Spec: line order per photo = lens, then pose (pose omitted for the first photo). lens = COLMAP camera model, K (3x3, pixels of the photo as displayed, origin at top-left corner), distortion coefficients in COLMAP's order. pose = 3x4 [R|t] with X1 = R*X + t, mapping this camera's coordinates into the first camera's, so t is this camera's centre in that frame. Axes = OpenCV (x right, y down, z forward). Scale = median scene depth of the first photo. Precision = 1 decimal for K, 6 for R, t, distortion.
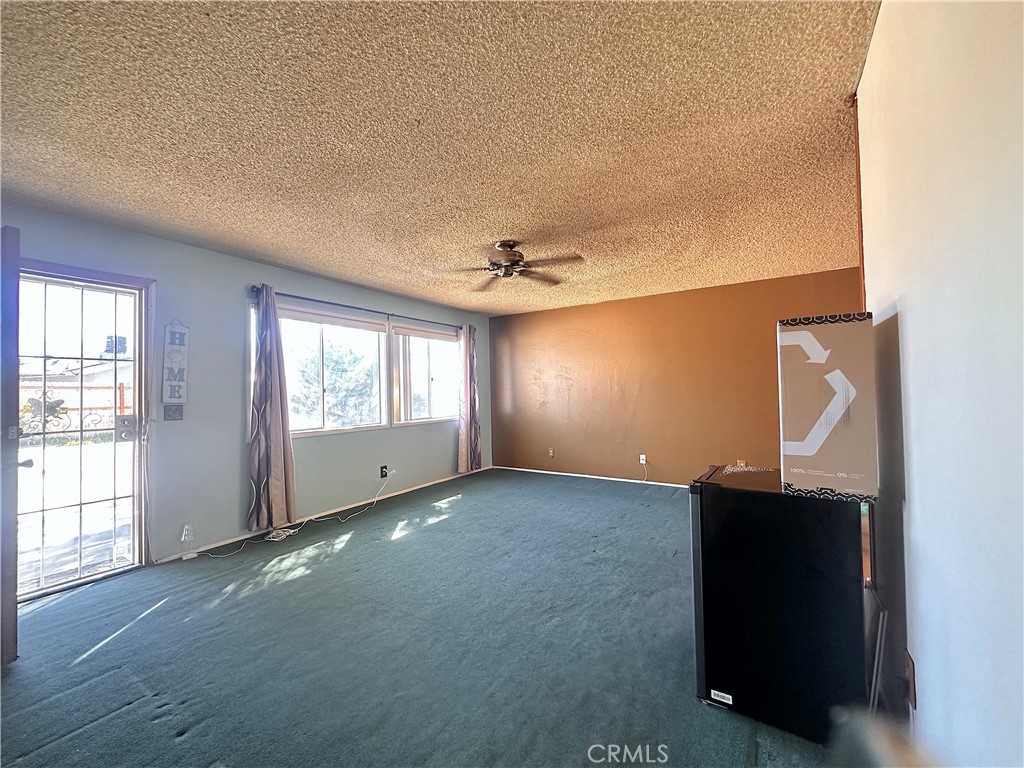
lens RADIAL K [[409.3, 0, 512.0], [0, 409.3, 384.0], [0, 0, 1]] dist [-0.000744, -0.000094]
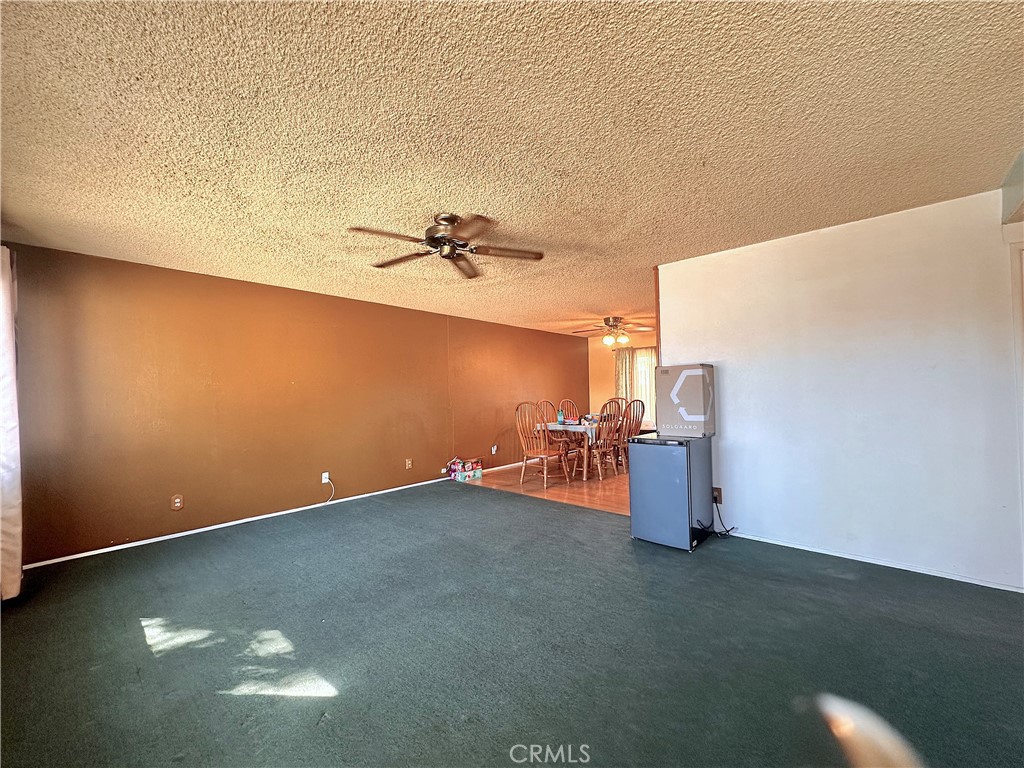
lens RADIAL K [[409.3, 0, 512.0], [0, 409.3, 384.0], [0, 0, 1]] dist [-0.000744, -0.000094]
pose [[0.176994, 0.028603, 0.983796, -0.660469], [-0.000385, 0.999580, -0.028993, 0.007545], [-0.984212, 0.004753, 0.176930, 0.594137]]
